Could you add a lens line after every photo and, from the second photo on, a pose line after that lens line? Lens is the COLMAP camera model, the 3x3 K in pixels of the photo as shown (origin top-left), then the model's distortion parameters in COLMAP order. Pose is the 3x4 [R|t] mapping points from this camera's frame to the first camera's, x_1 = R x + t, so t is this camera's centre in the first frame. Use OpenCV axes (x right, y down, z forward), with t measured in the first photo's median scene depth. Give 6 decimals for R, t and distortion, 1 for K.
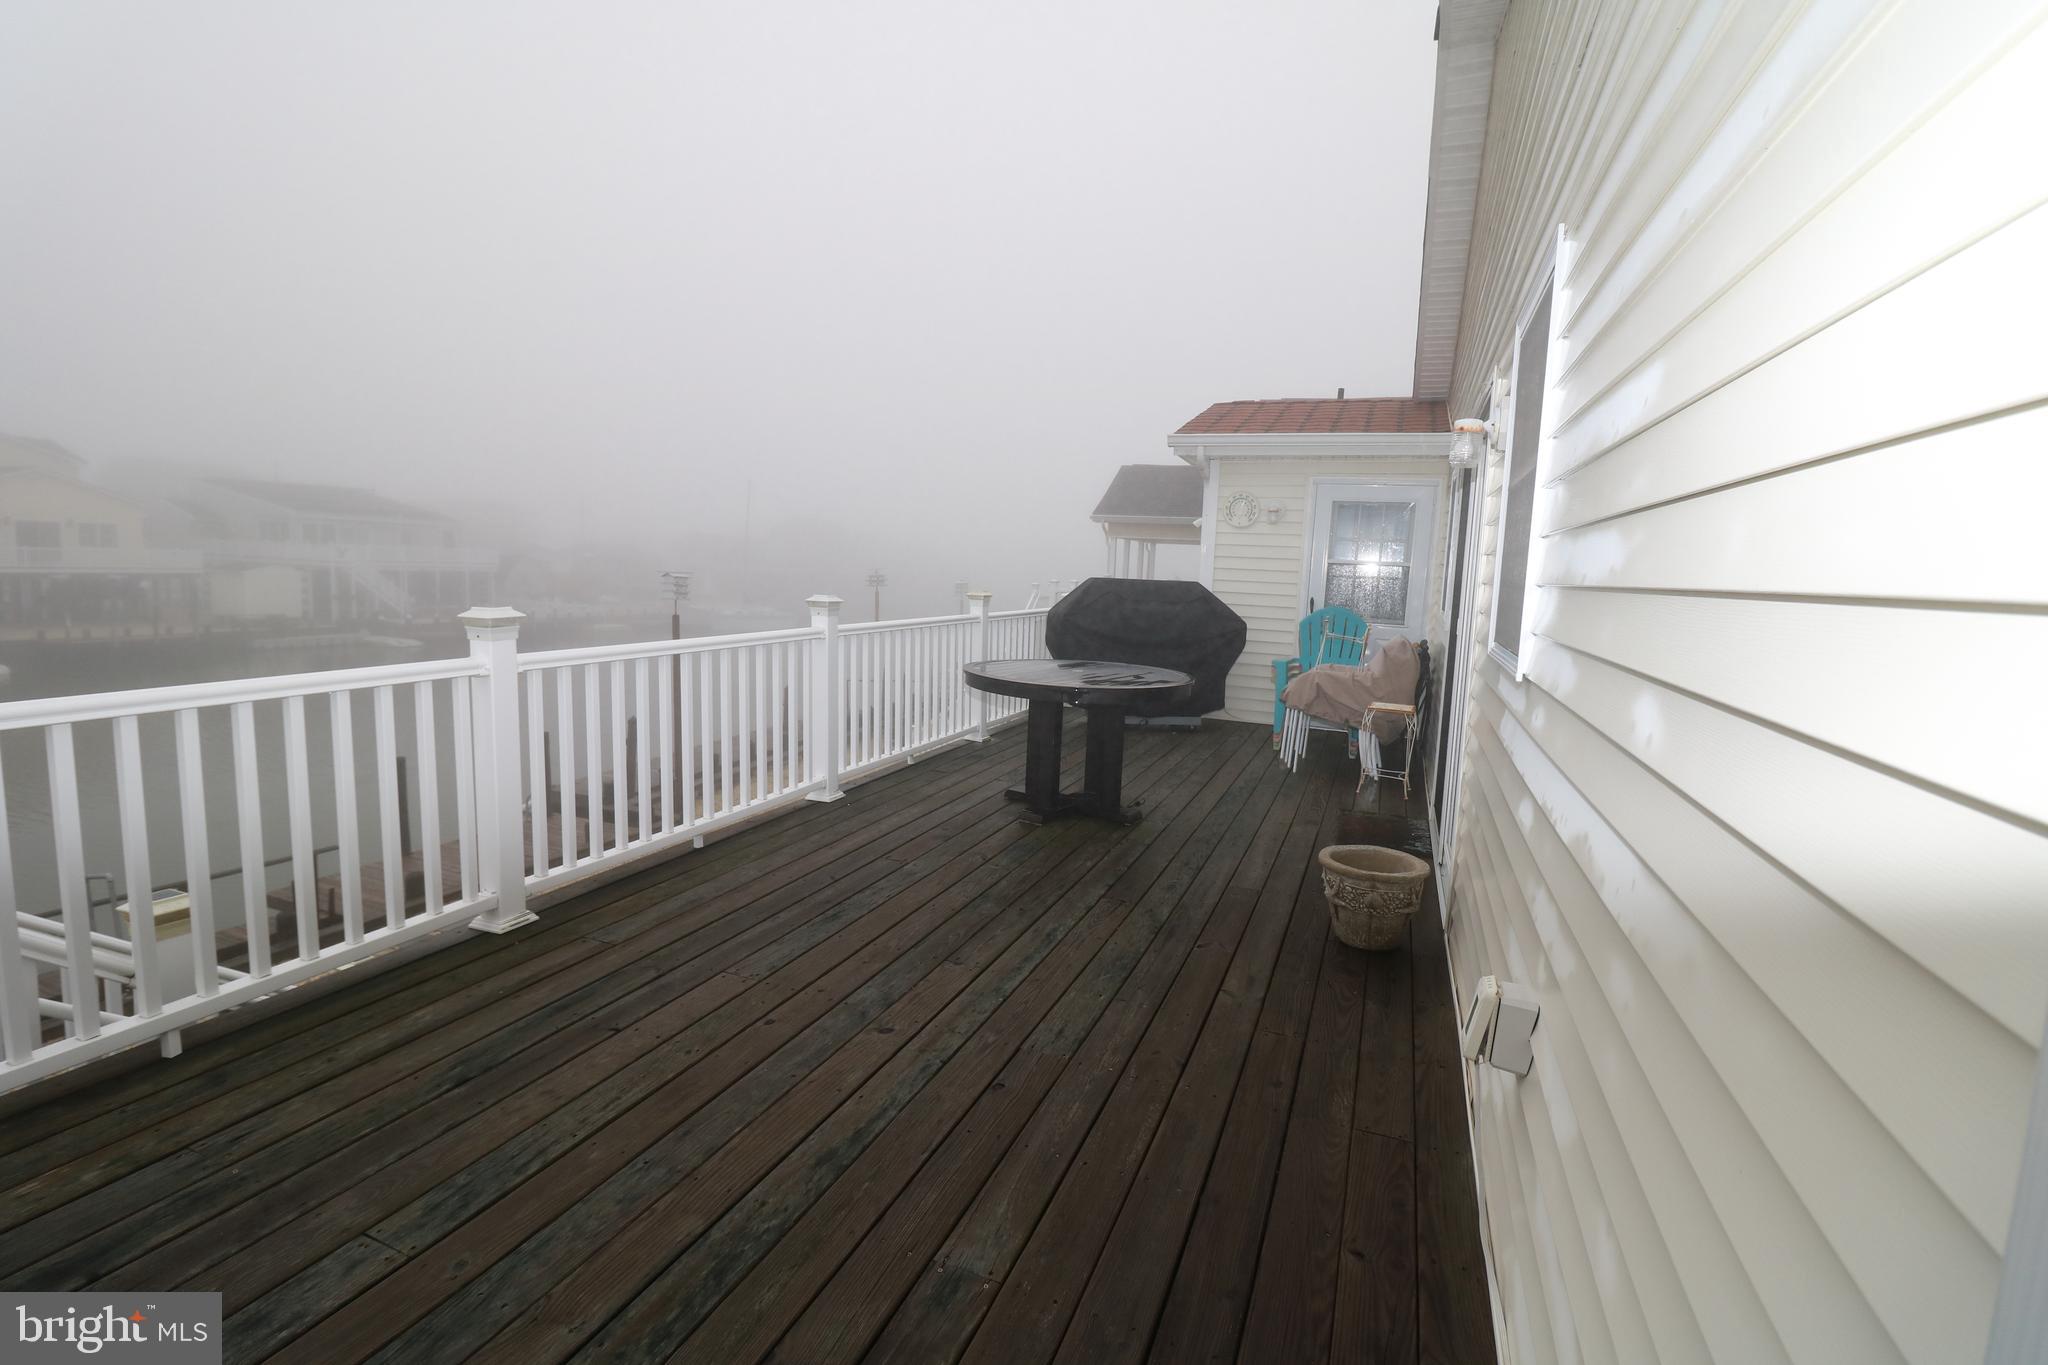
lens RADIAL K [[949.4, 0, 1027.2], [0, 949.4, 671.2], [0, 0, 1]] dist [-0.000983, -0.012427]
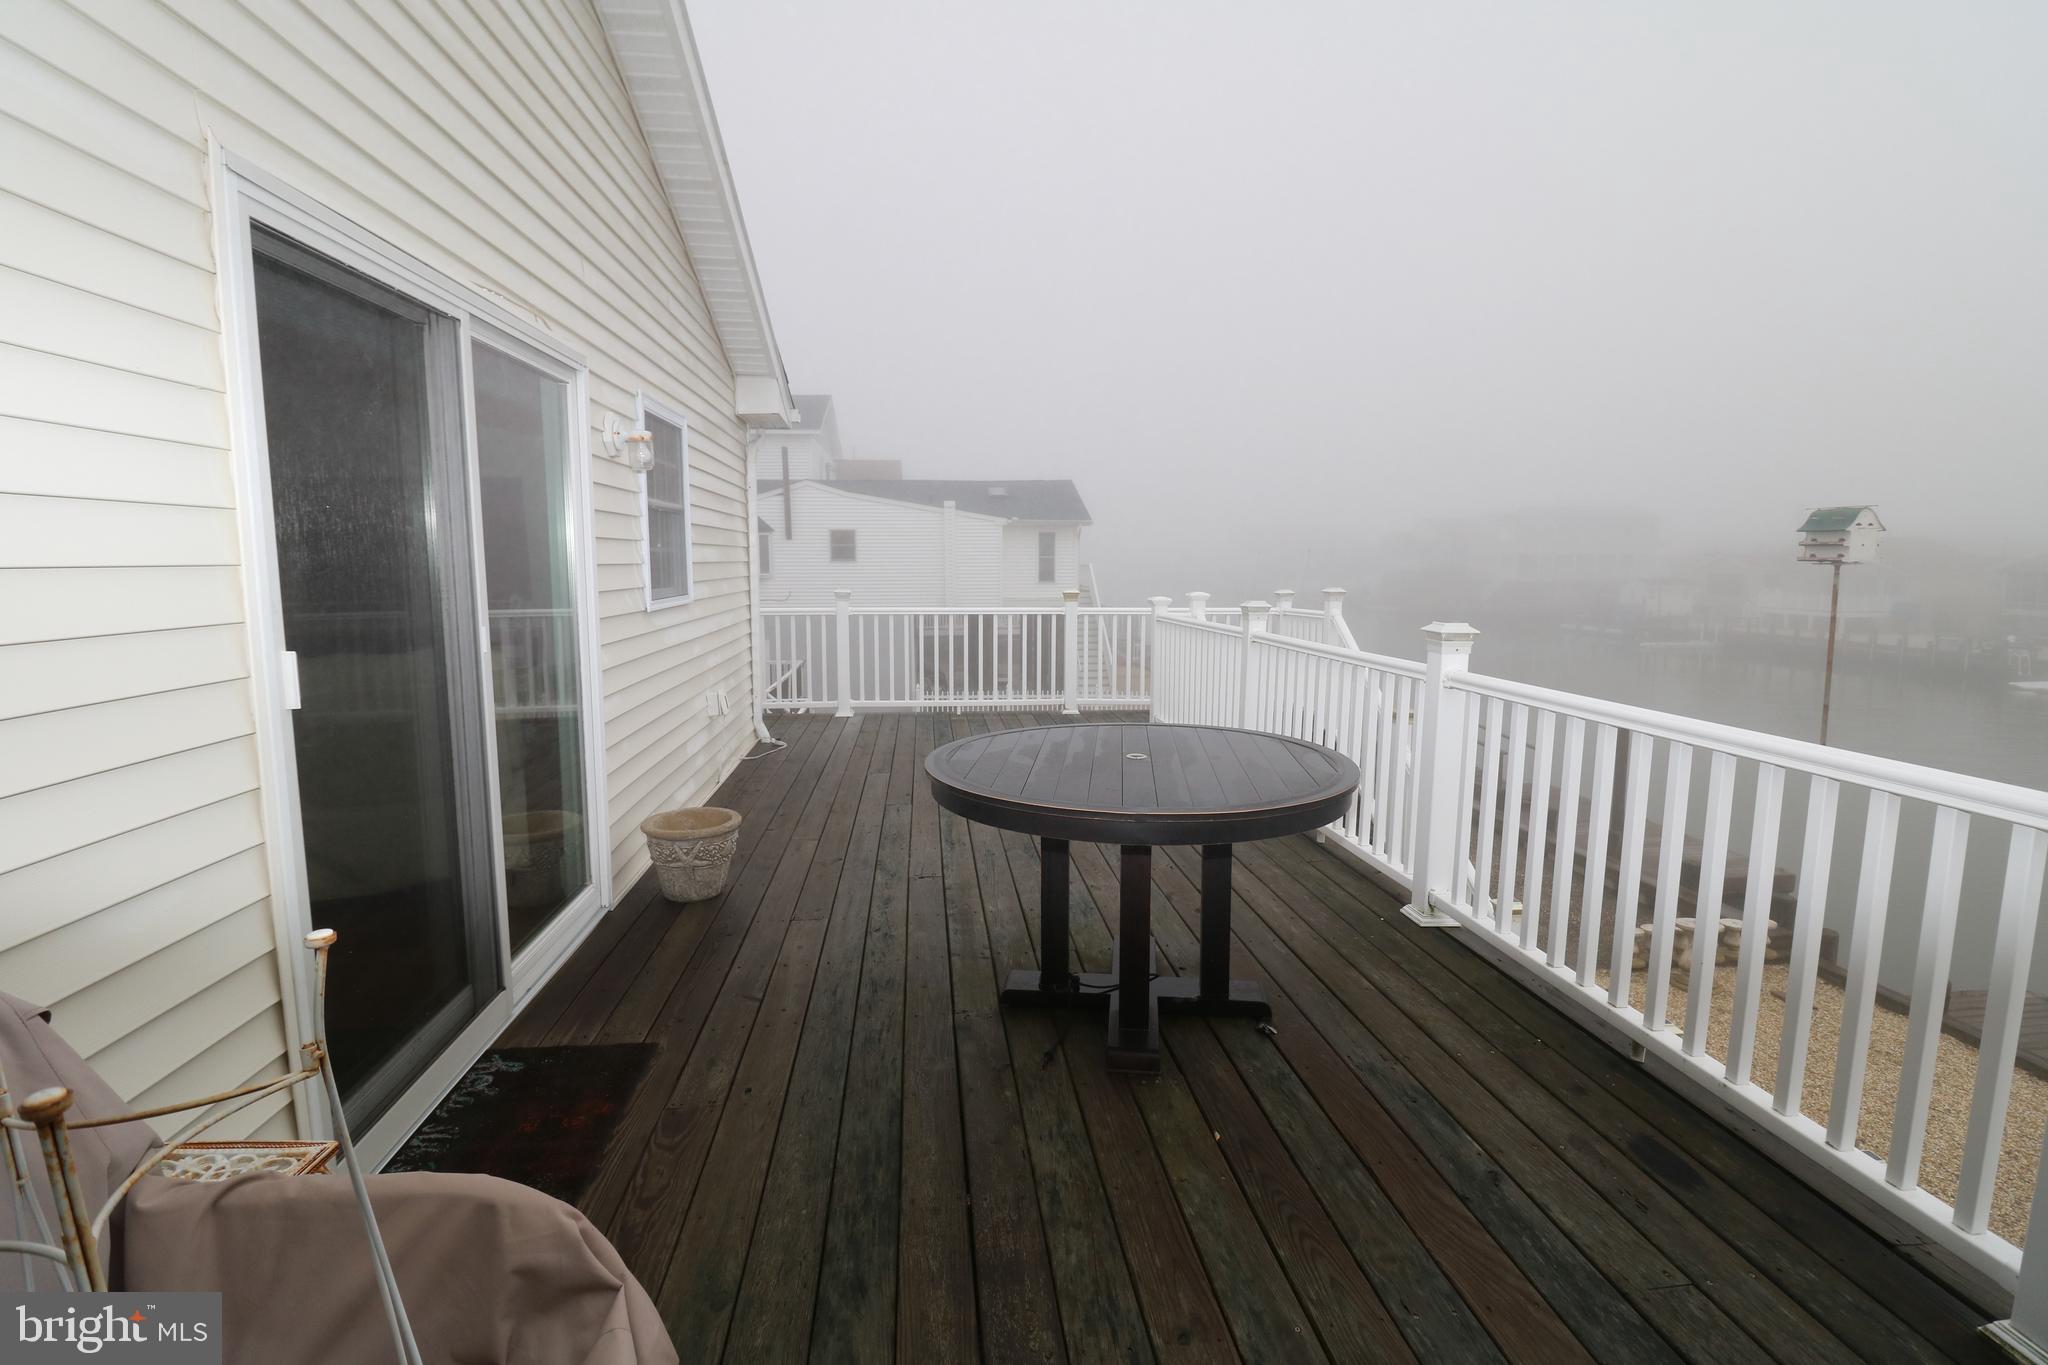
lens RADIAL K [[949.4, 0, 1027.2], [0, 949.4, 671.2], [0, 0, 1]] dist [-0.000983, -0.012427]
pose [[-0.884401, 0.008680, -0.466647, 0.439659], [-0.089280, 0.978218, 0.187400, -0.173920], [0.458109, 0.207399, -0.864362, 1.721975]]
